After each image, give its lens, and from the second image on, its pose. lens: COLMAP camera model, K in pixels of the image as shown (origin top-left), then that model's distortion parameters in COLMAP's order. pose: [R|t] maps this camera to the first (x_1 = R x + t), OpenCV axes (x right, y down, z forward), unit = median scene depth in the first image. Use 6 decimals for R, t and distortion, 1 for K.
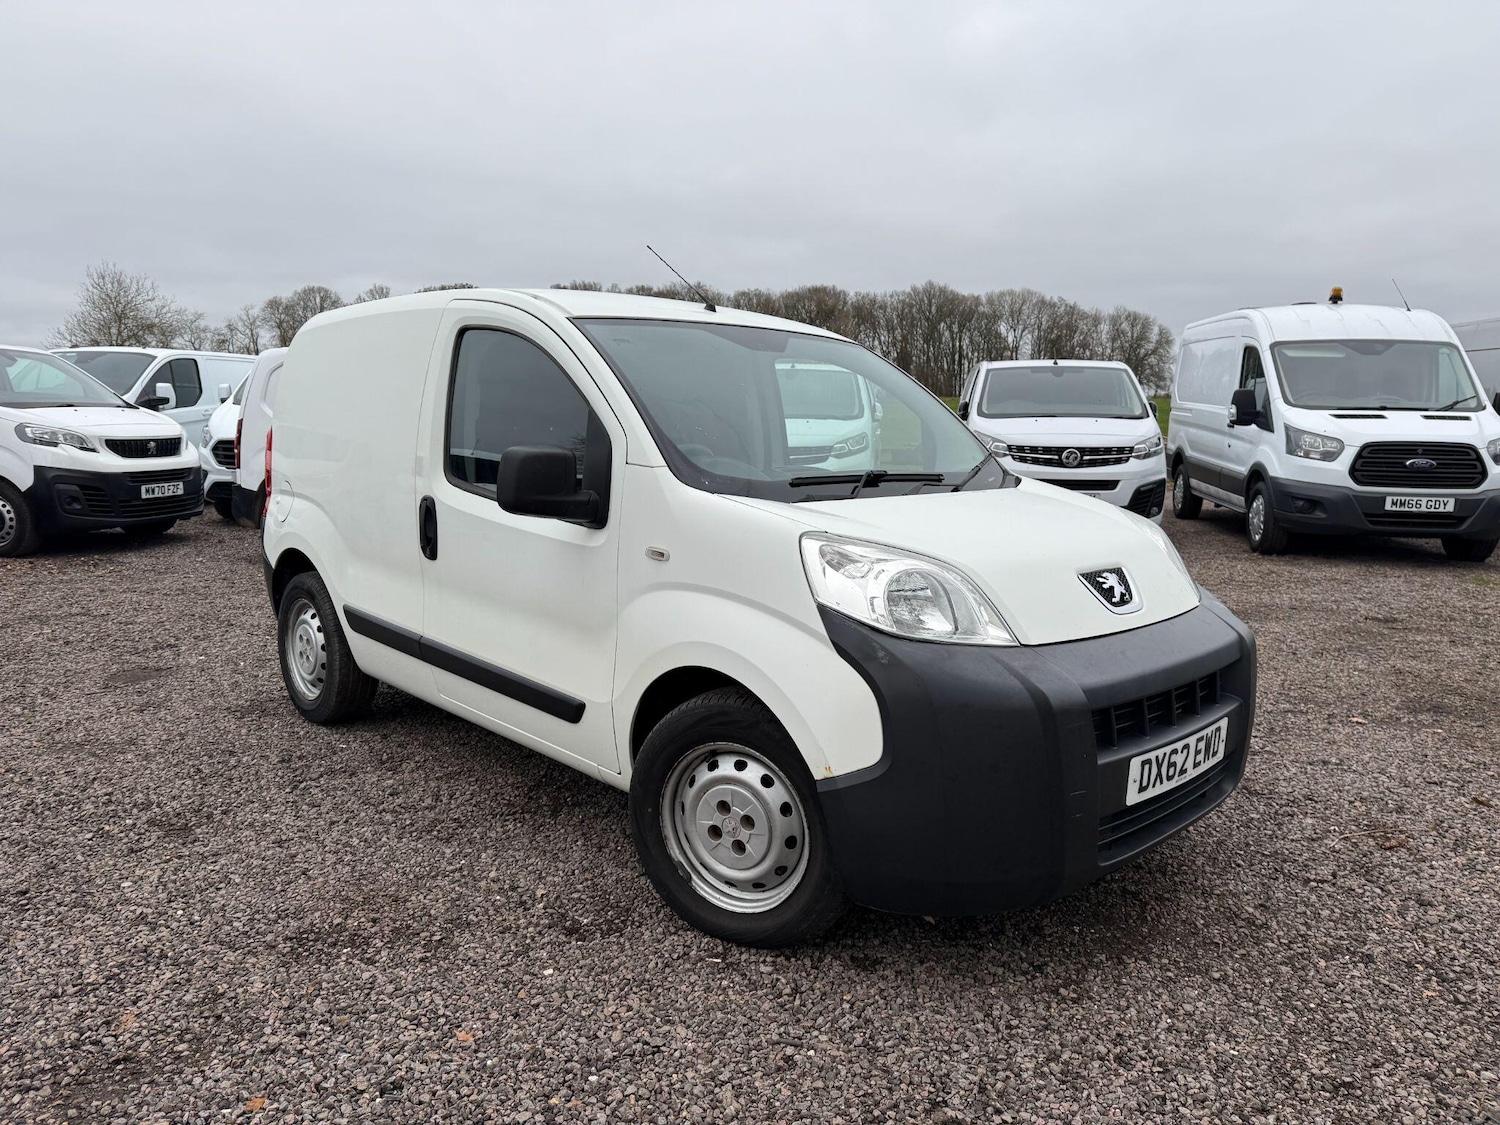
lens RADIAL K [[1057.9, 0, 752.6], [0, 1057.9, 550.5], [0, 0, 1]] dist [0.039341, -0.040803]
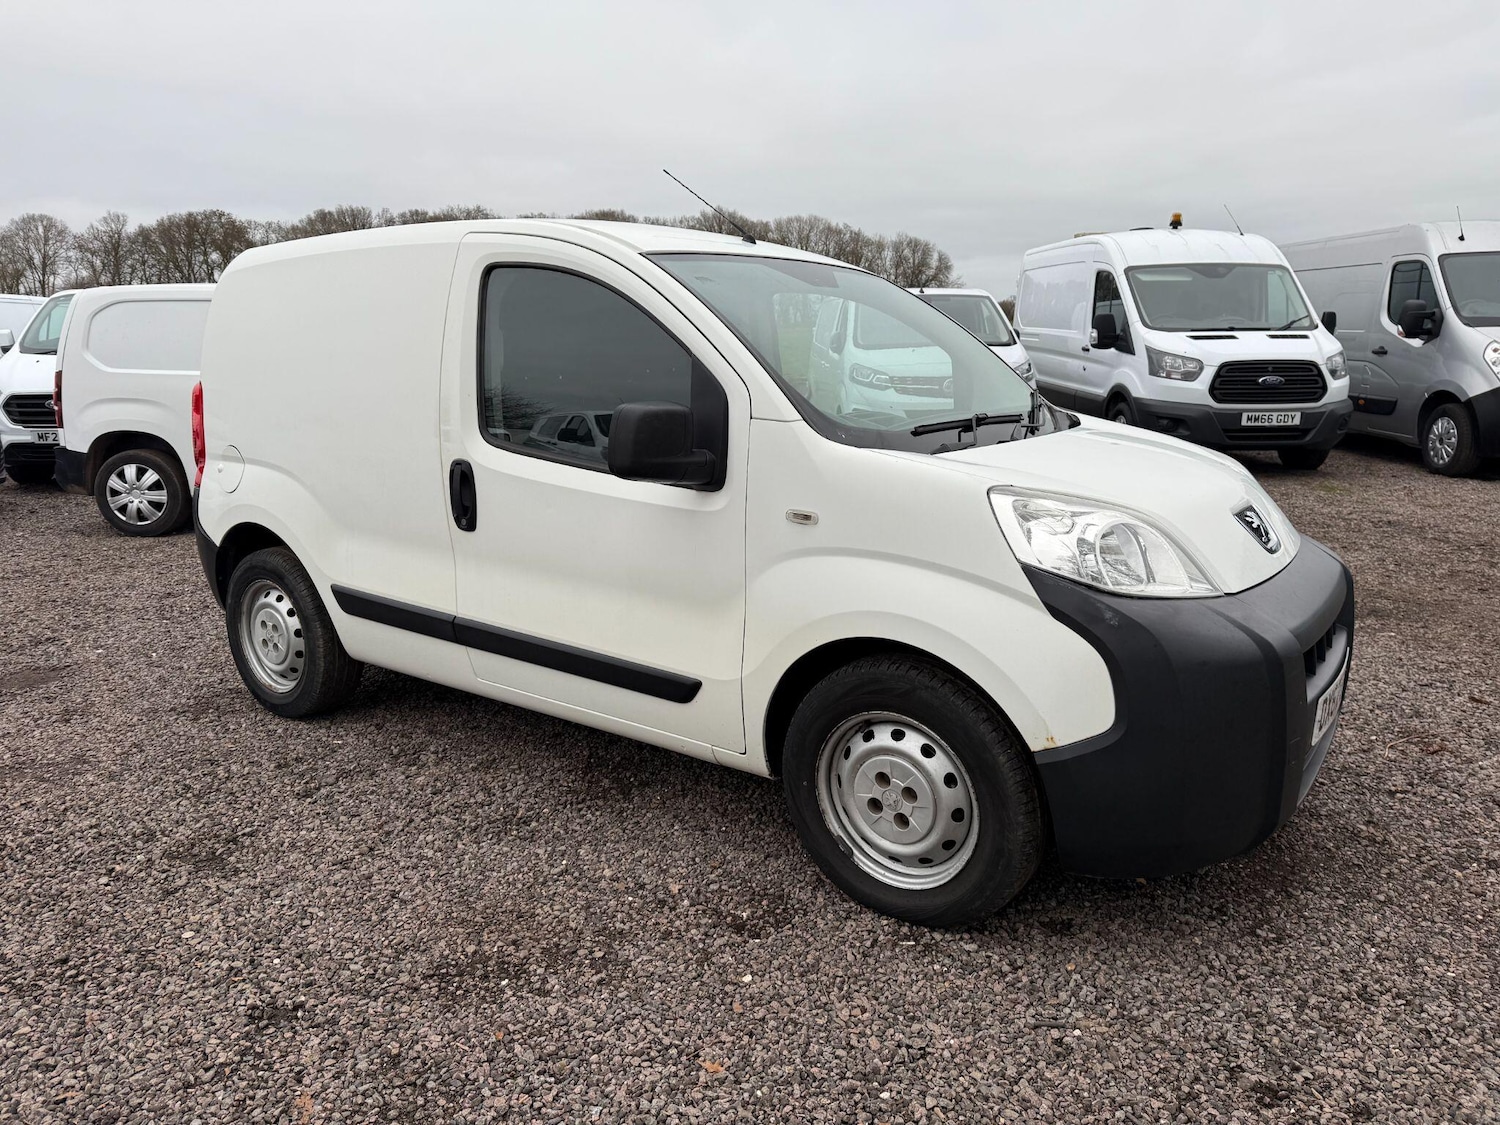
lens RADIAL K [[1057.9, 0, 743.1], [0, 1057.9, 554.9], [0, 0, 1]] dist [0.039341, -0.040803]
pose [[0.982705, -0.059953, 0.175201, -0.256454], [0.047942, 0.996252, 0.072002, -0.026975], [-0.178862, -0.062358, 0.981896, 0.093095]]
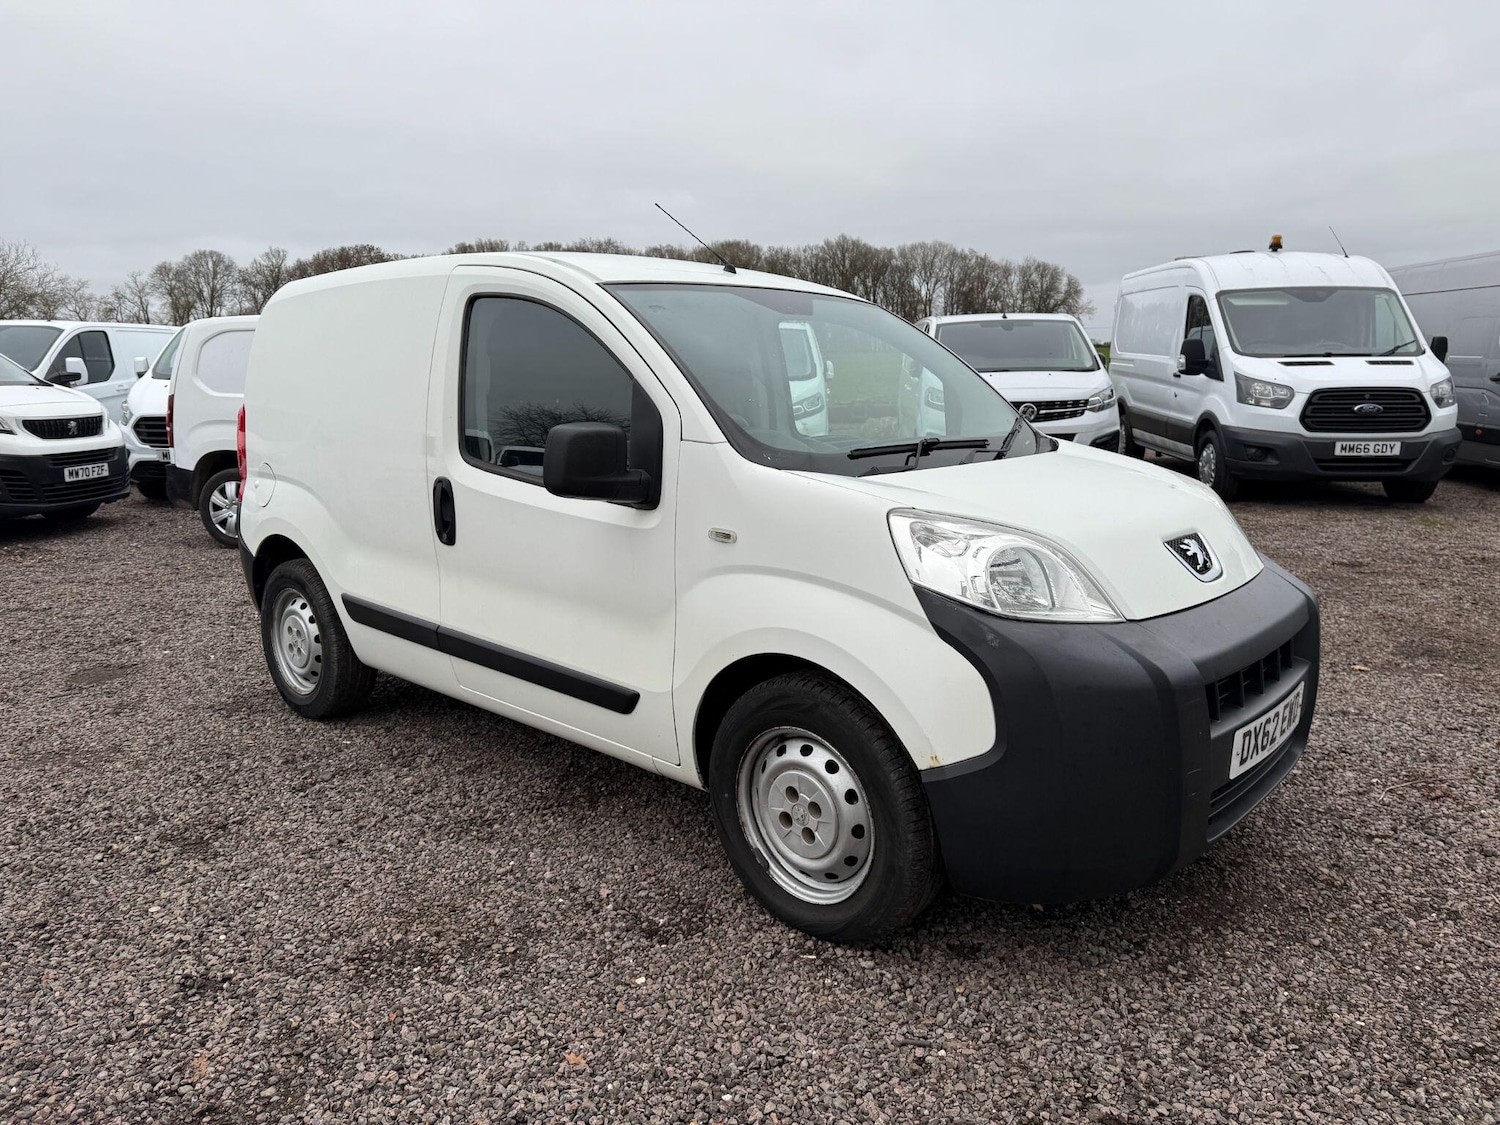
lens RADIAL K [[1057.9, 0, 742.9], [0, 1057.9, 552.2], [0, 0, 1]] dist [0.039341, -0.040803]
pose [[0.997247, -0.035745, 0.064964, -0.114071], [0.033123, 0.998610, 0.041000, -0.016600], [-0.066339, -0.038735, 0.997045, 0.047760]]
